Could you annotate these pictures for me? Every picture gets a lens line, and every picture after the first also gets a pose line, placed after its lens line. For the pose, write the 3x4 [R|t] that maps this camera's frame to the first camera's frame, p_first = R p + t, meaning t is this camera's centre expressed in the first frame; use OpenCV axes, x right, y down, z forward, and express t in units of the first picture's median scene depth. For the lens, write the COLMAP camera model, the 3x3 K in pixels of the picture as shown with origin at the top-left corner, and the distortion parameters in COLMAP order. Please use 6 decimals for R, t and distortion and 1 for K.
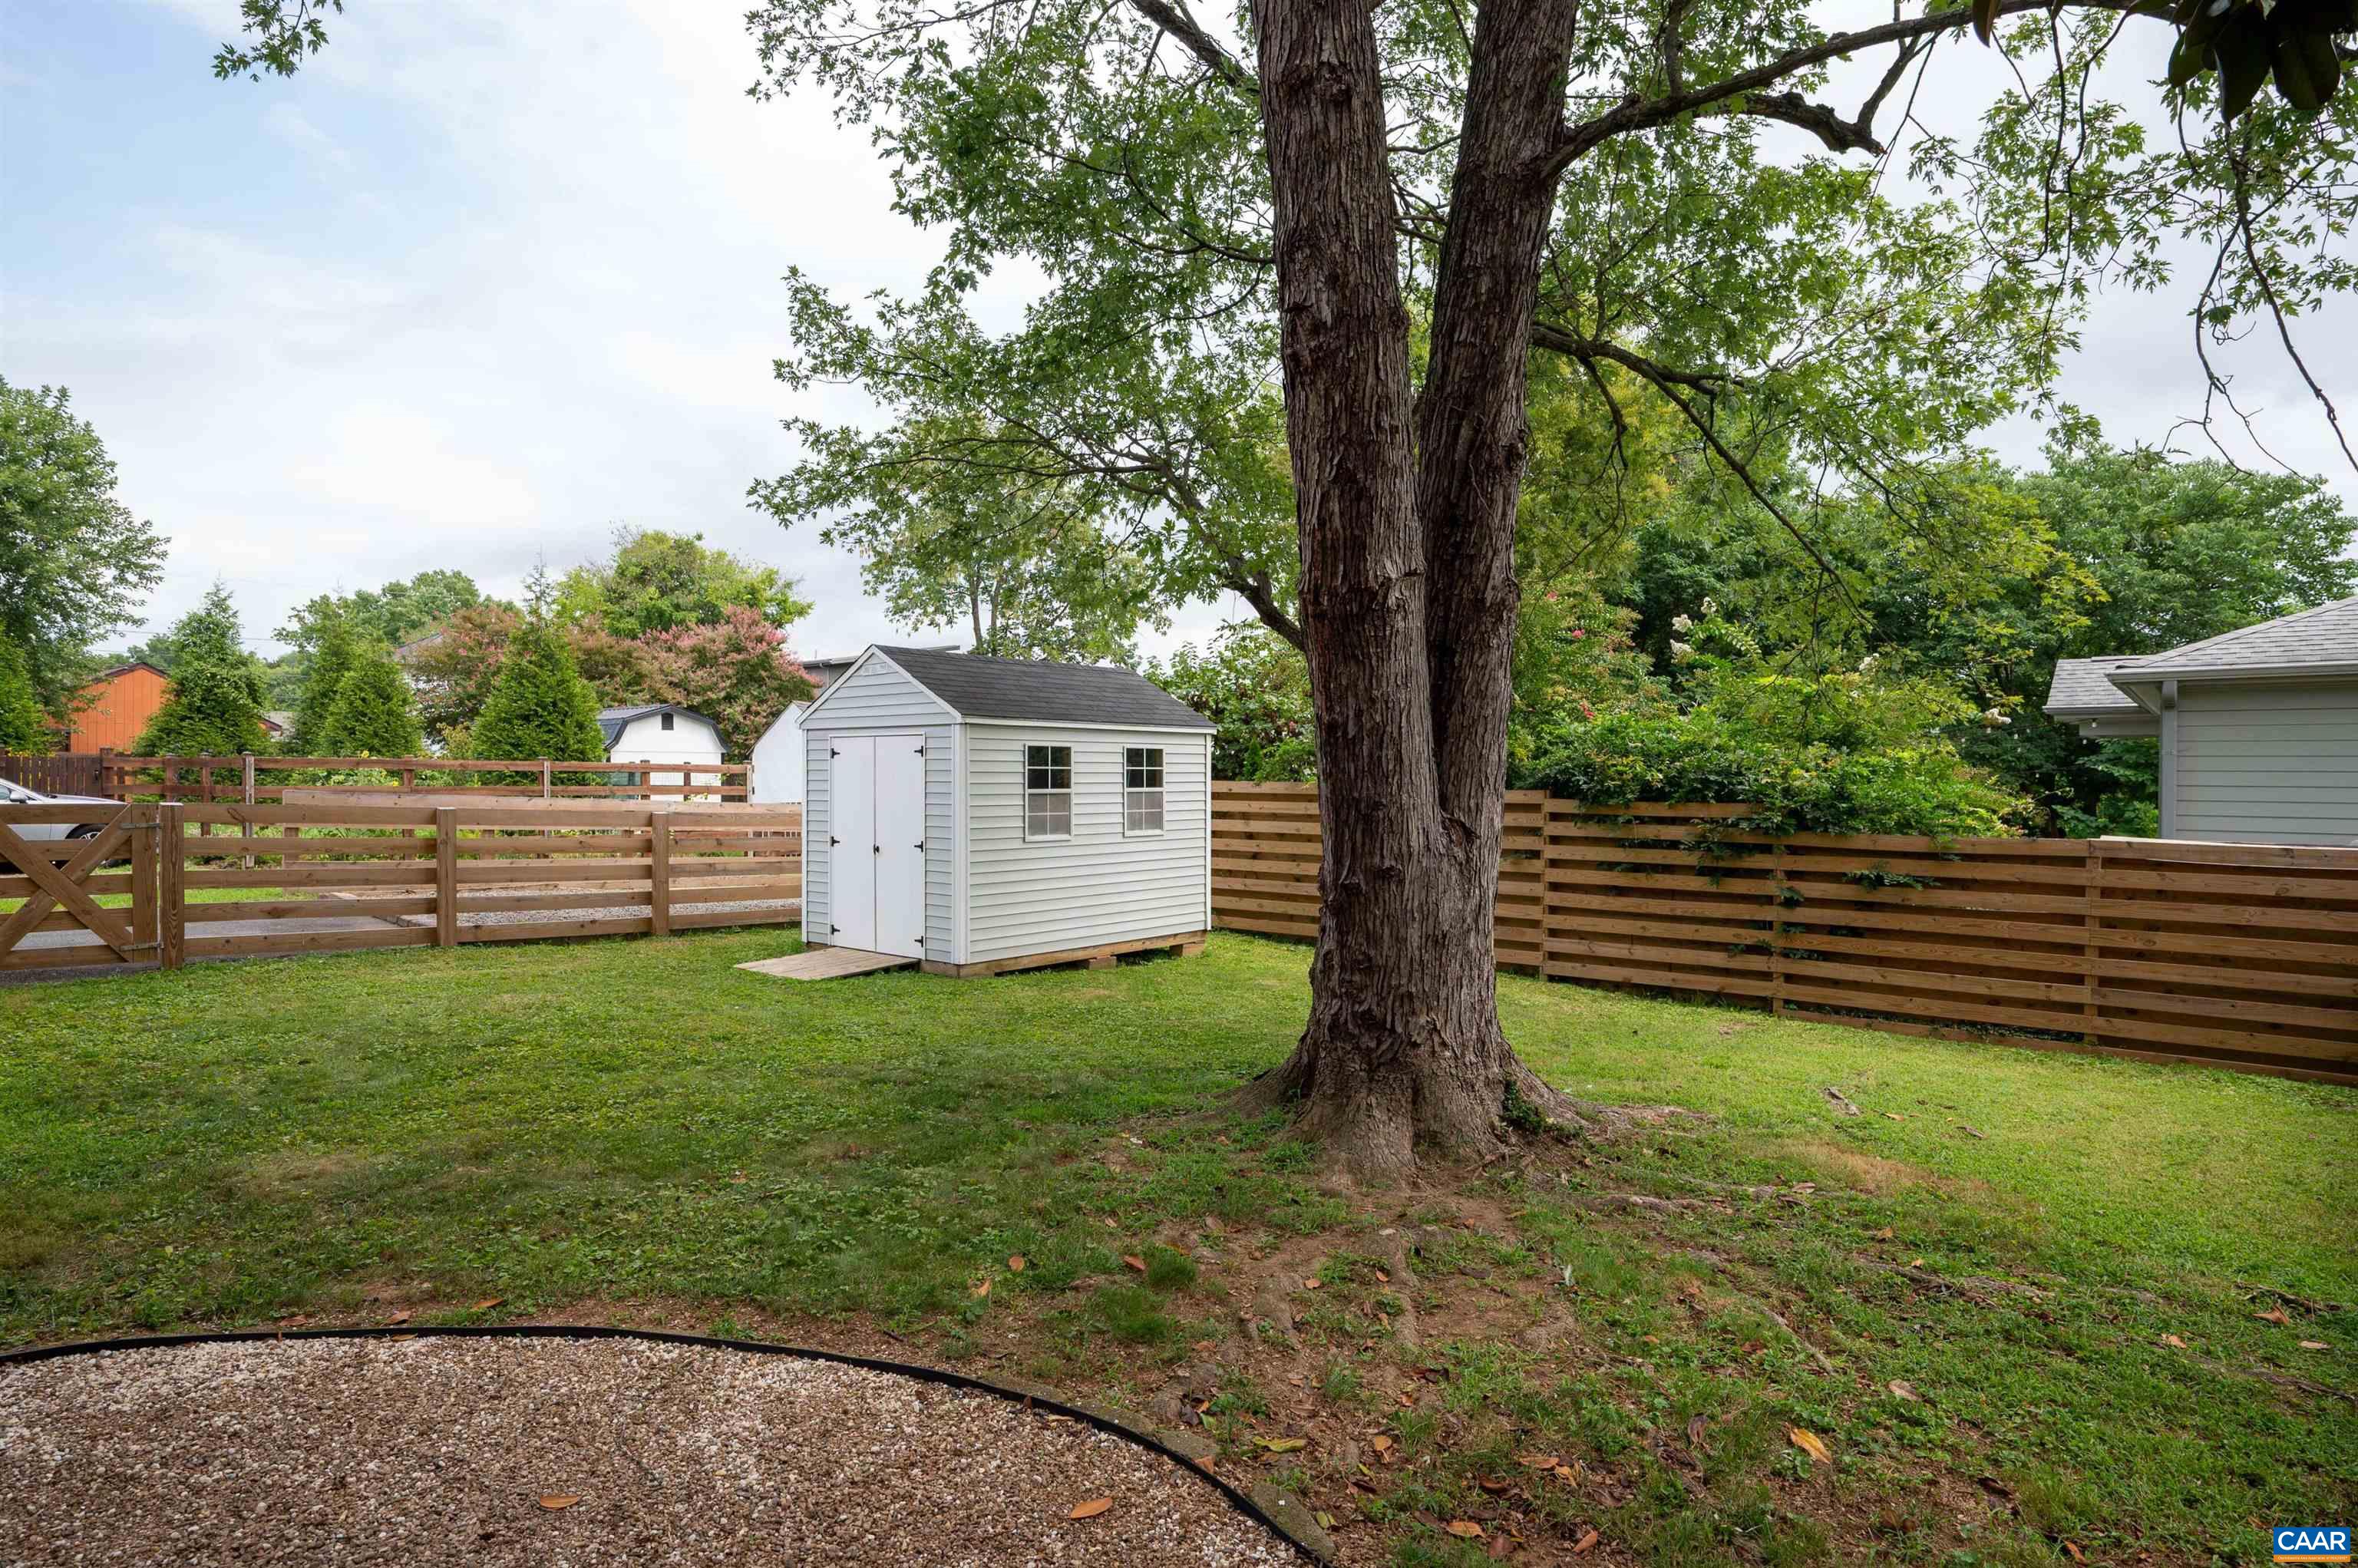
lens RADIAL K [[1268.4, 0, 1171.1], [0, 1268.4, 787.7], [0, 0, 1]] dist [0.002071, 0.000139]
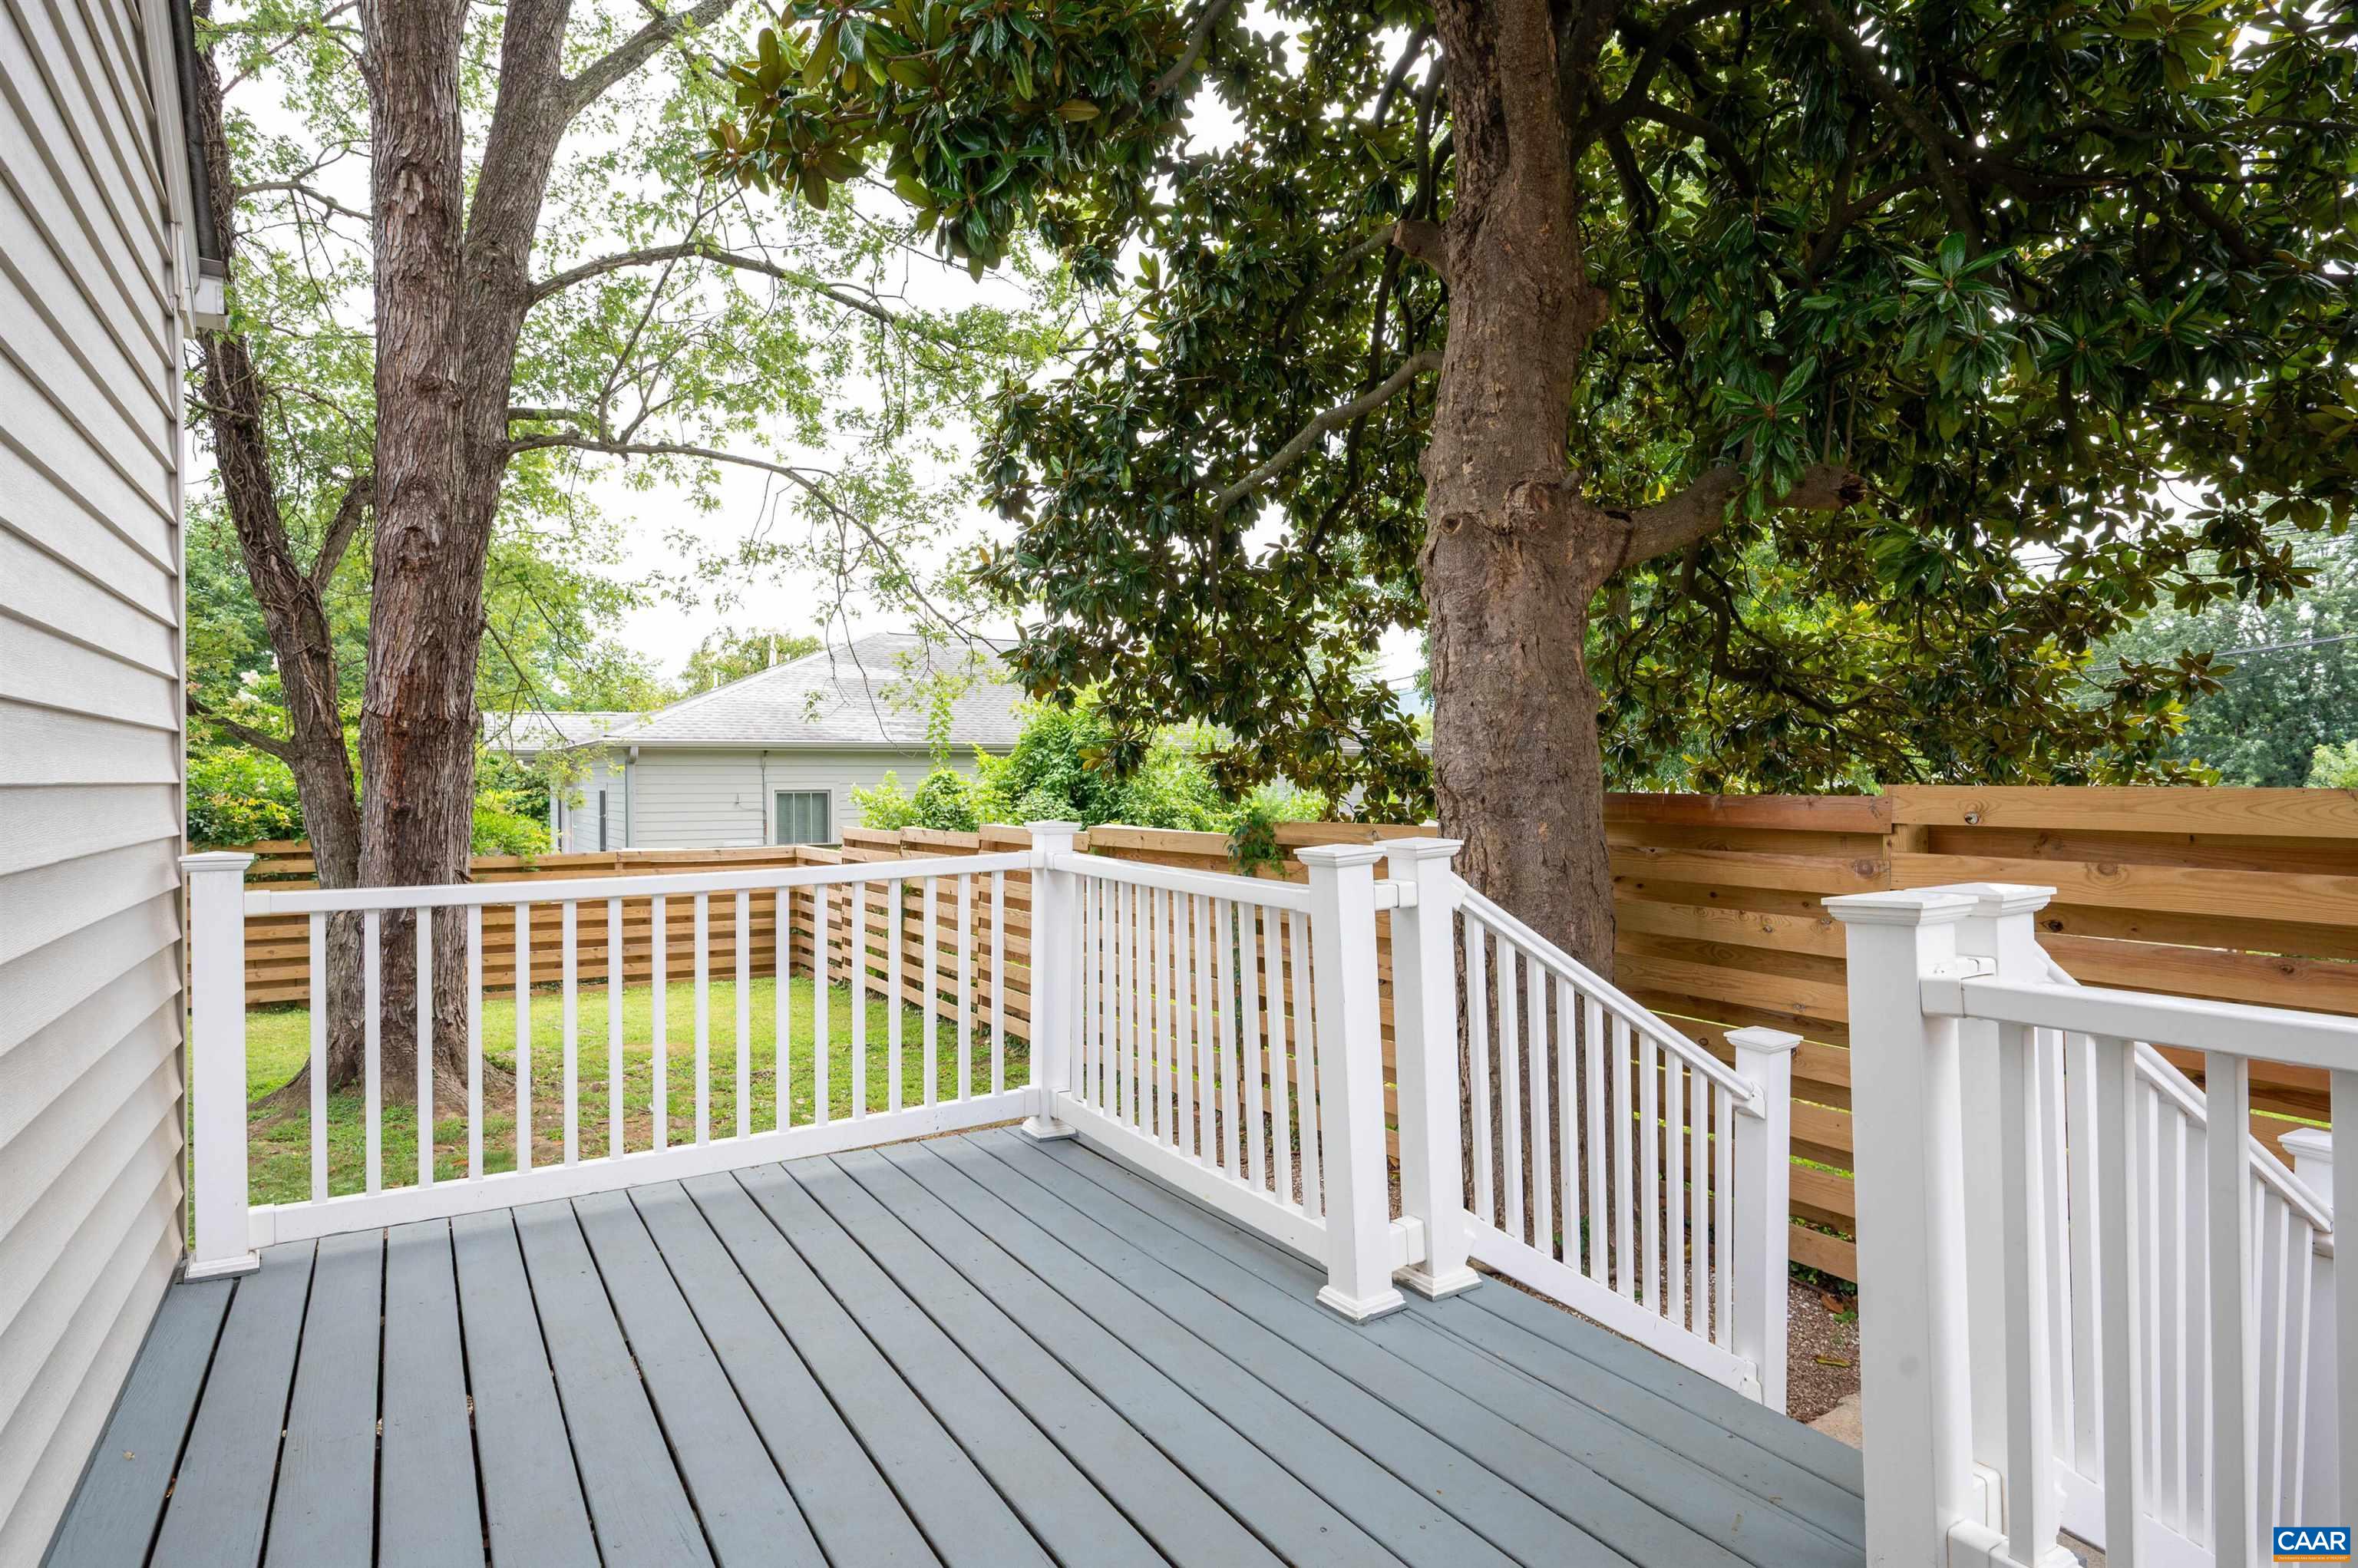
lens RADIAL K [[1268.4, 0, 1180.8], [0, 1268.4, 774.1], [0, 0, 1]] dist [0.002071, 0.000139]
pose [[0.304785, -0.007110, 0.952395, -0.977094], [0.016200, 0.999866, 0.002280, -0.080131], [-0.952283, 0.014734, 0.304860, -0.269321]]
